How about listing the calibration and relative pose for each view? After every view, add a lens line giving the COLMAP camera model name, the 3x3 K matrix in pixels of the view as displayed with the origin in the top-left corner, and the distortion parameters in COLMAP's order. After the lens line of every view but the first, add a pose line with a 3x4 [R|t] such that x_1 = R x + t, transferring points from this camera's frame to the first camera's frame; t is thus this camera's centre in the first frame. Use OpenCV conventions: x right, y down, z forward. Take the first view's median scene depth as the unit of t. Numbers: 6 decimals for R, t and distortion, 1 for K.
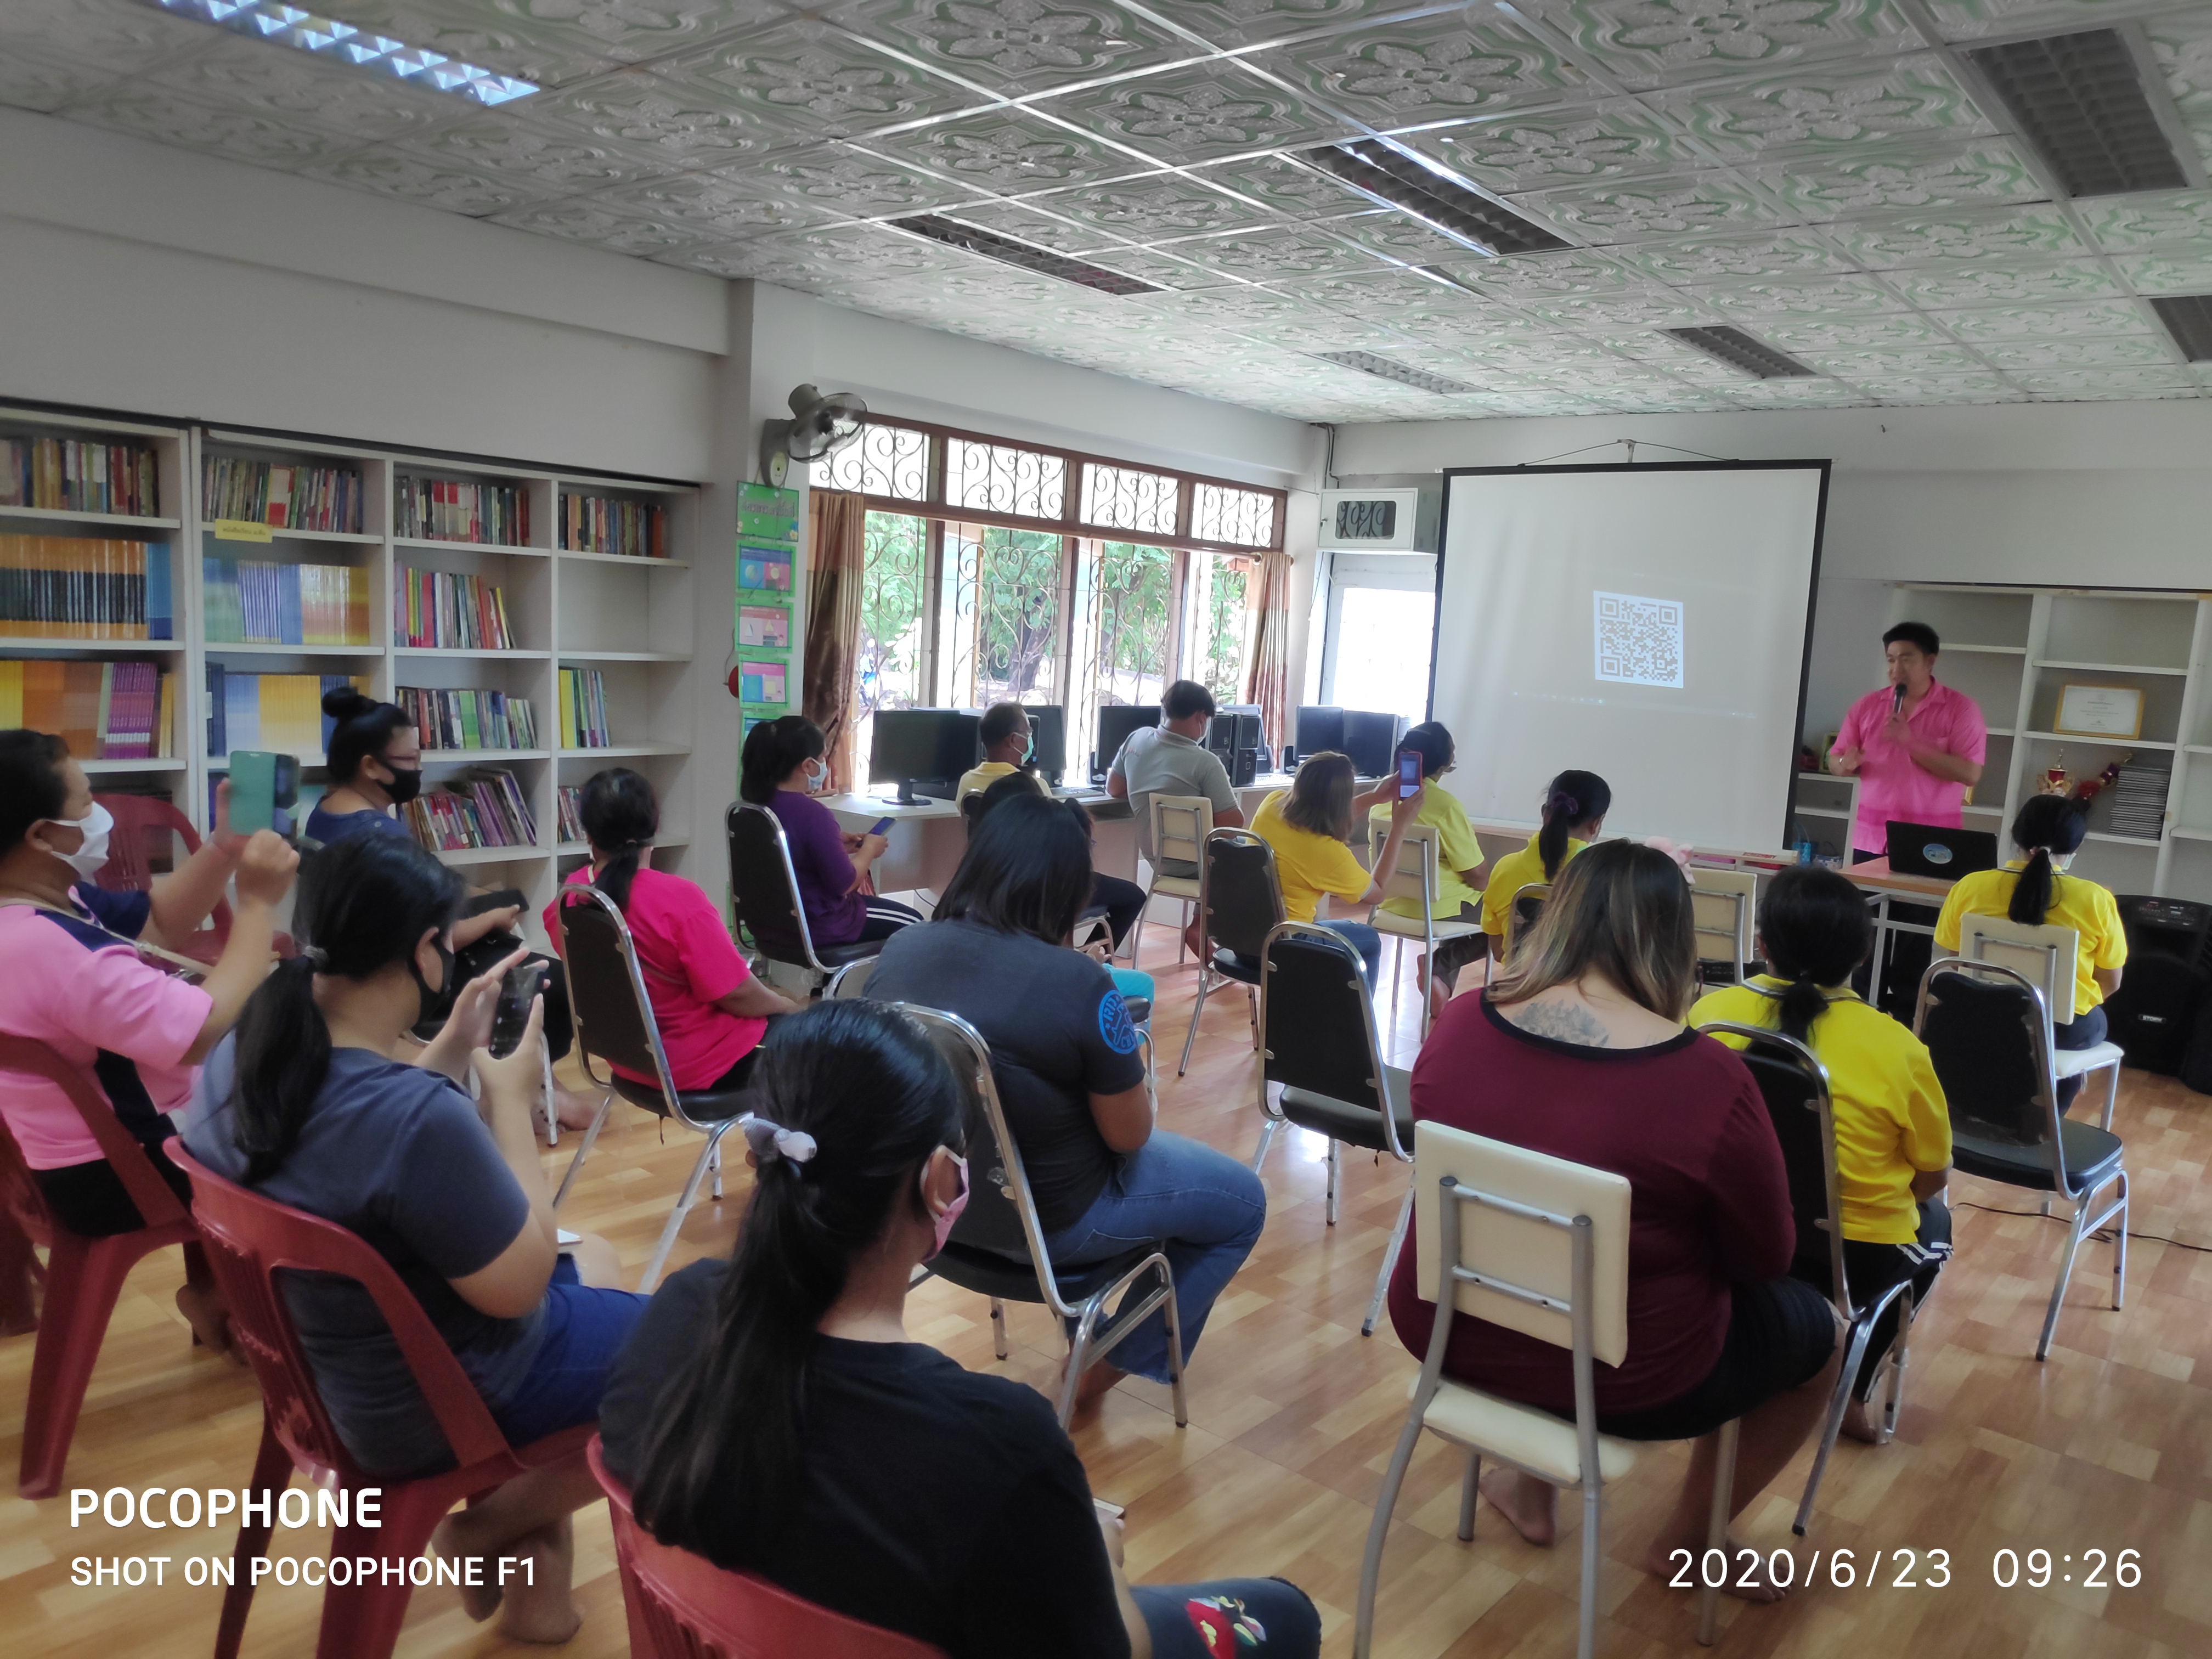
lens RADIAL K [[1592.1, 0, 1095.2], [0, 1592.1, 840.2], [0, 0, 1]] dist [-0.004407, -0.005489]
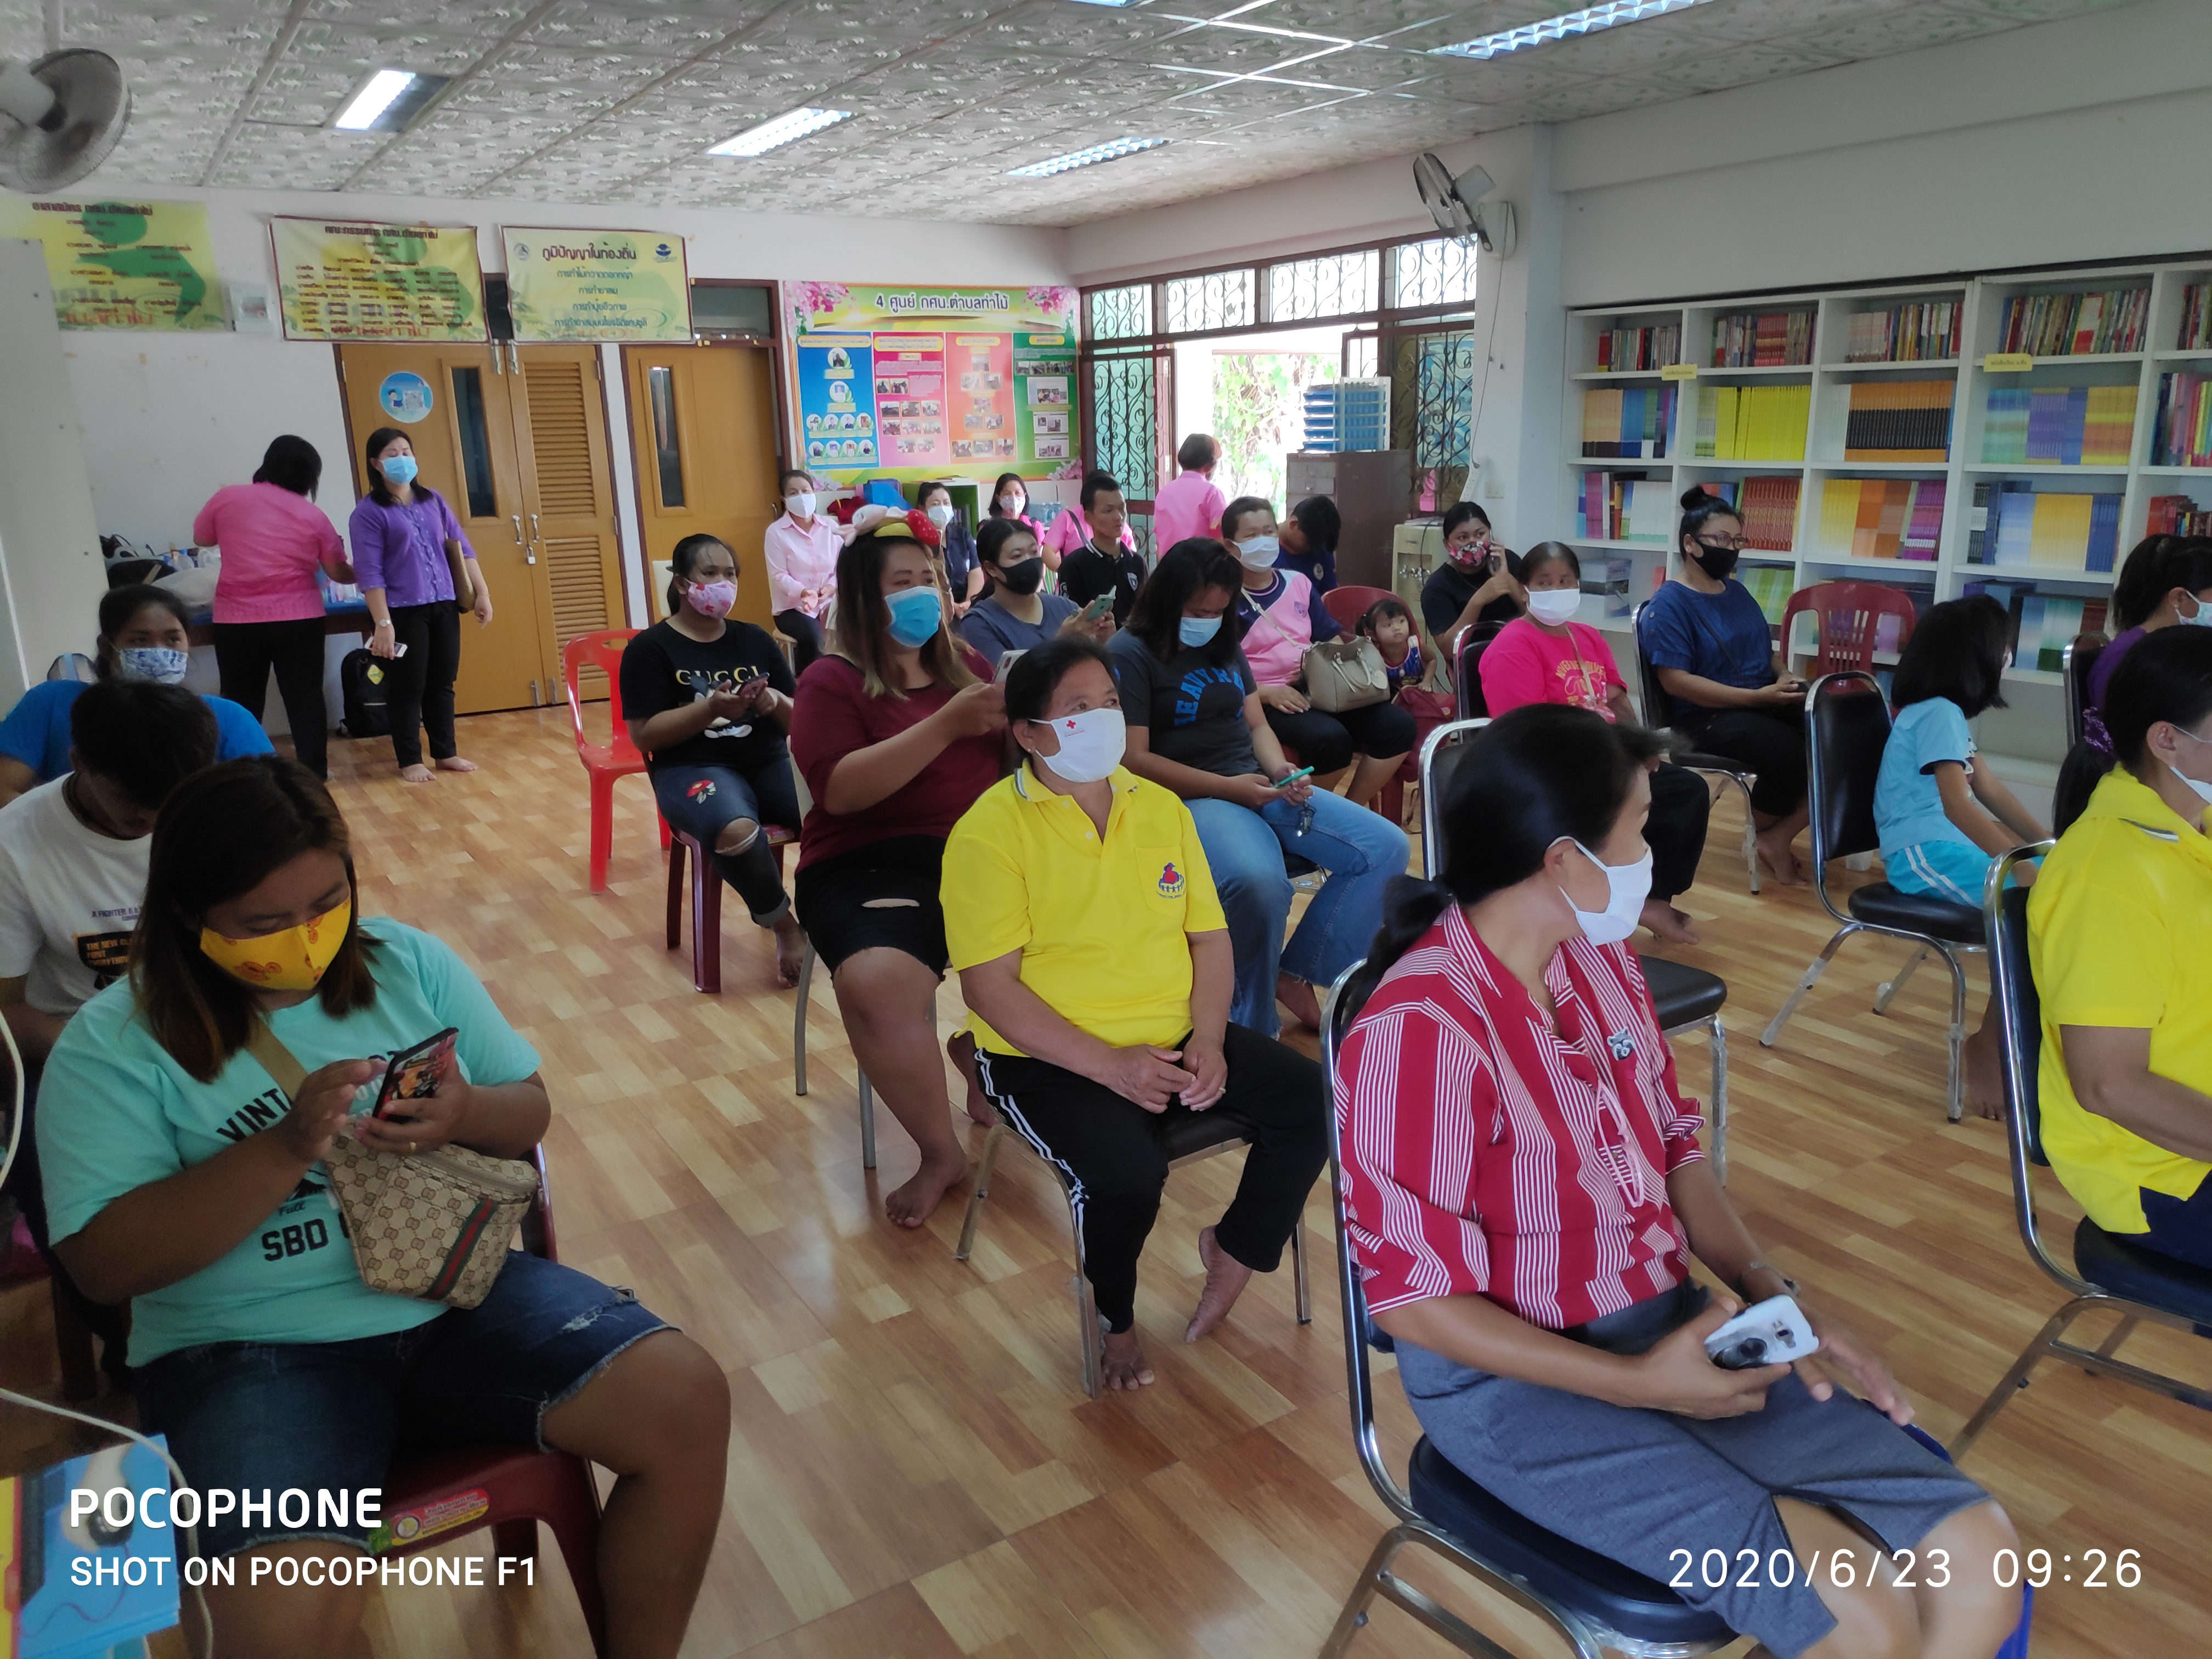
lens RADIAL K [[1566.0, 0, 1111.3], [0, 1566.0, 843.8], [0, 0, 1]] dist [0.002904, -0.024043]
pose [[-0.291603, 0.192253, -0.937020, 0.710192], [-0.132731, 0.961984, 0.238682, -0.042638], [0.947286, 0.193972, -0.254999, 0.699086]]
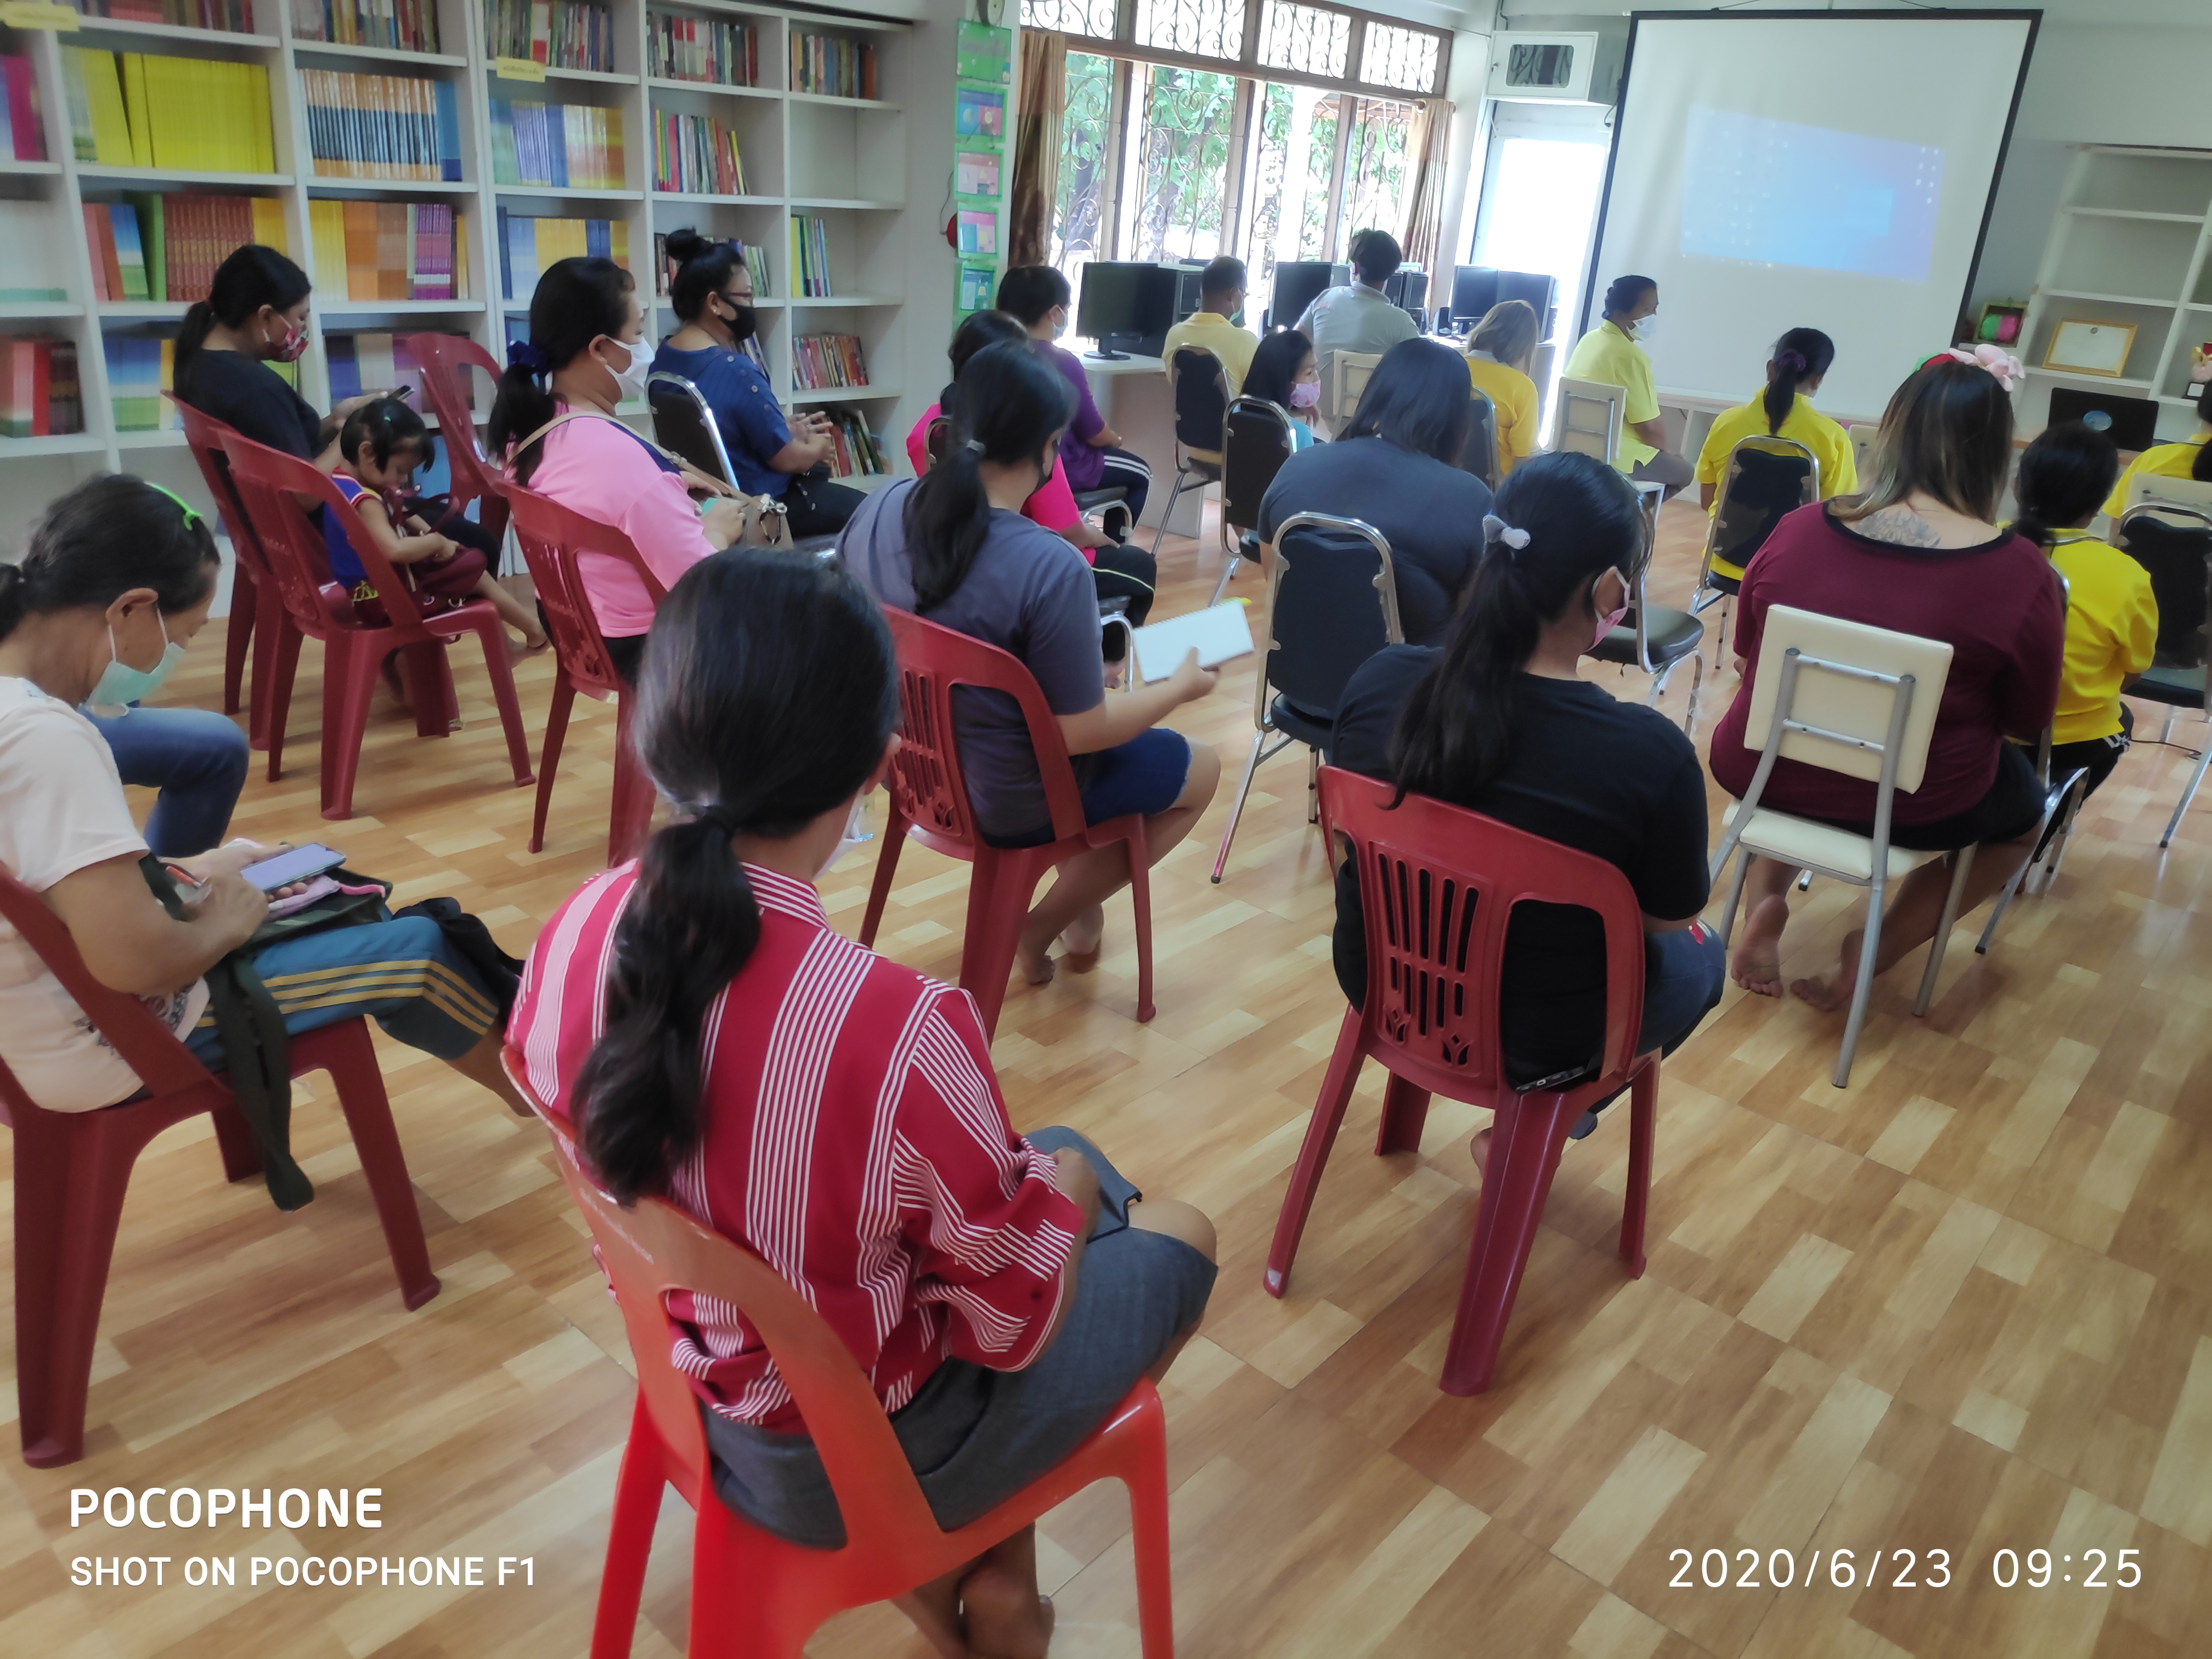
lens RADIAL K [[1592.1, 0, 1095.2], [0, 1592.1, 840.2], [0, 0, 1]] dist [-0.004407, -0.005489]
pose [[0.999787, 0.017425, -0.011092, -0.133413], [-0.013981, 0.966160, 0.257566, 0.017185], [0.015205, -0.257356, 0.966197, -0.114005]]
